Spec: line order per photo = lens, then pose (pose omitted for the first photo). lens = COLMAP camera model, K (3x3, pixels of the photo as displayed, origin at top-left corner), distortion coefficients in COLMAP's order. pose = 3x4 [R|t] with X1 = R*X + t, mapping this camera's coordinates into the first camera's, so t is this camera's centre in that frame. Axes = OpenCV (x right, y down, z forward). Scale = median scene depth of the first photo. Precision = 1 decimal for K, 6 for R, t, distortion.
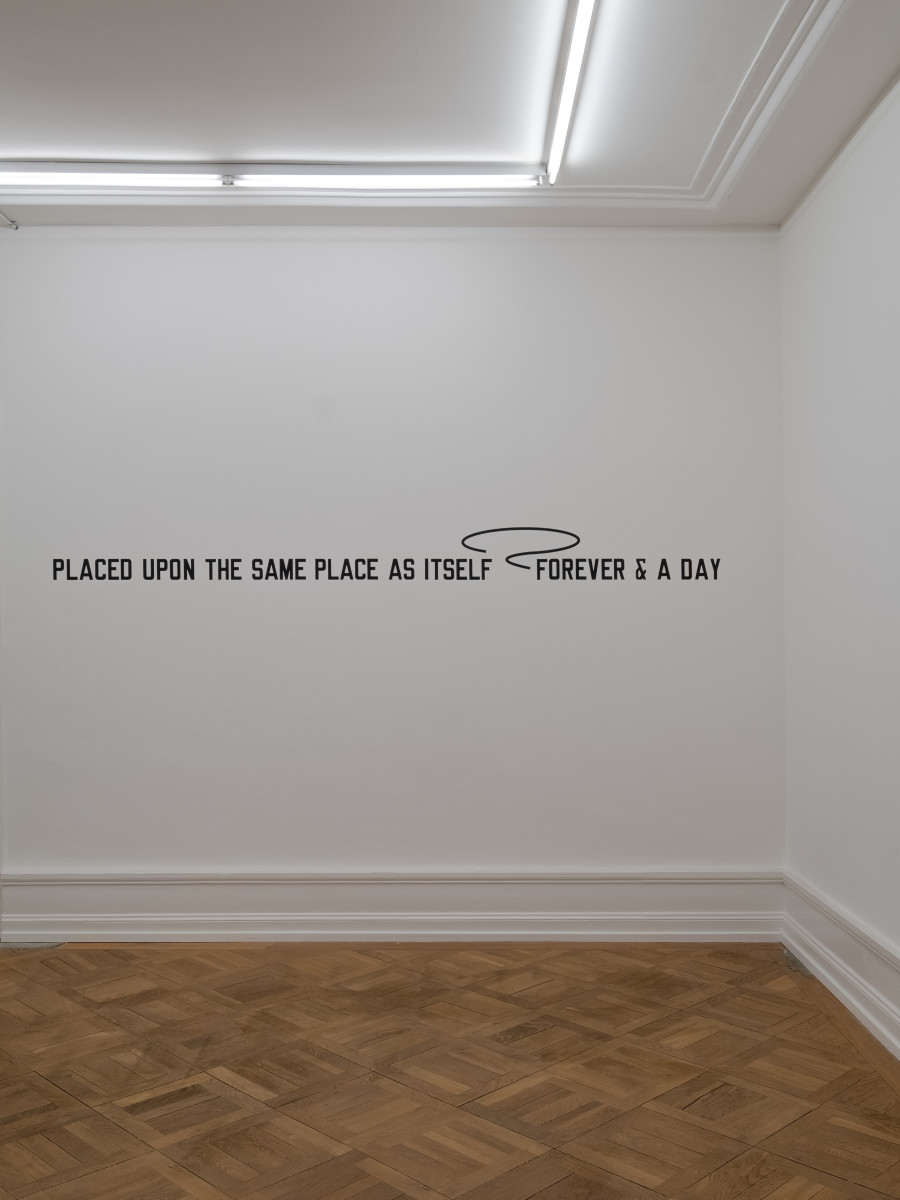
lens RADIAL K [[1140.8, 0, 487.1], [0, 1140.8, 606.5], [0, 0, 1]] dist [0.001995, 0.000614]
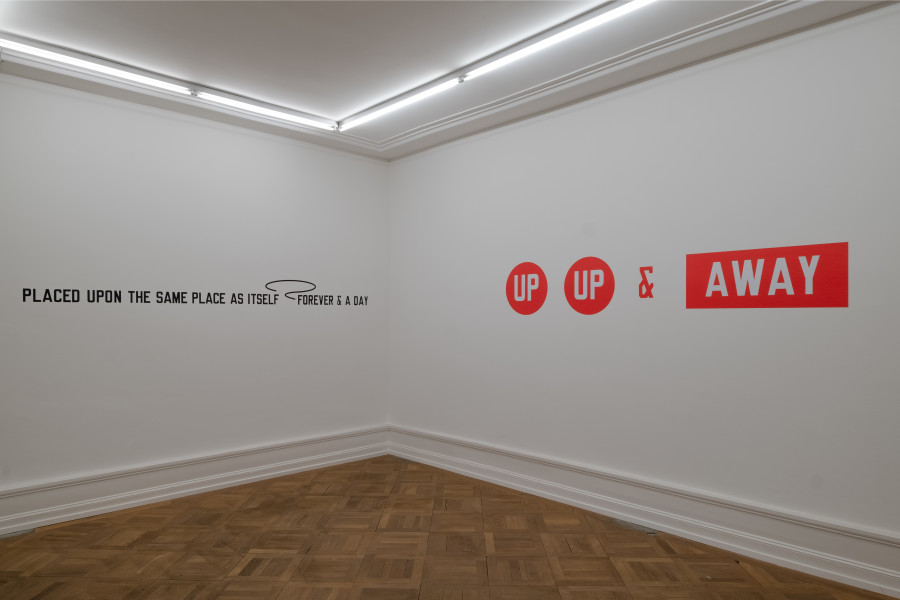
lens RADIAL K [[576.7, 0, 449.6], [0, 576.7, 311.4], [0, 0, 1]] dist [-0.002472, -0.000932]
pose [[0.728434, 0.002209, 0.685112, -0.494253], [-0.009281, 0.999935, 0.006644, -0.020515], [-0.685053, -0.011199, 0.728407, 0.014680]]
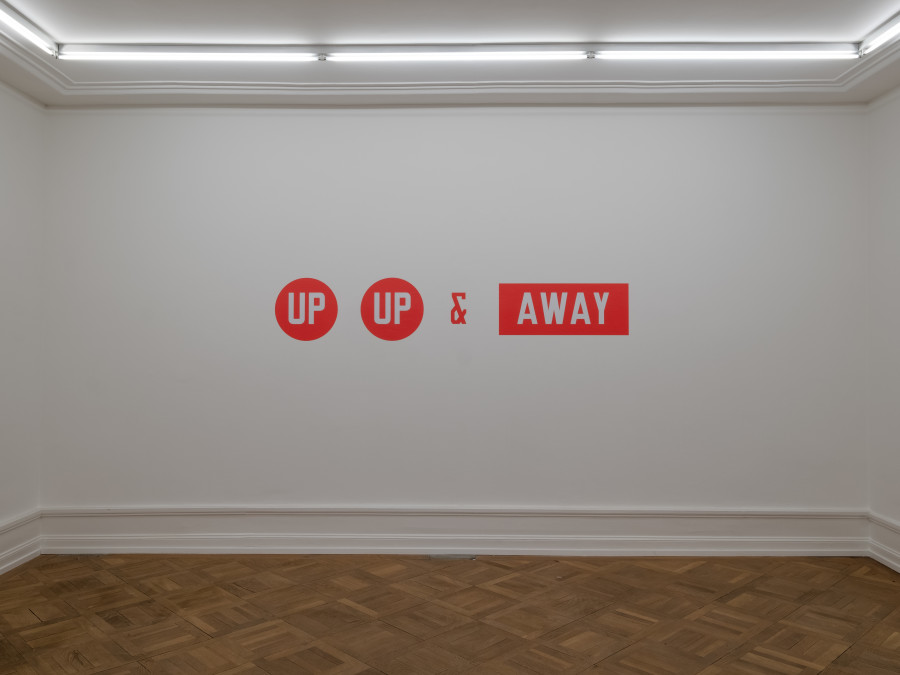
lens RADIAL K [[718.7, 0, 450.0], [0, 718.7, 337.5], [0, 0, 1]] dist [0.005285, -0.000234]
pose [[0.007739, 0.012292, 0.999894, -0.746414], [-0.016497, 0.999790, -0.012163, -0.005146], [-0.999834, -0.016401, 0.007940, 0.429182]]
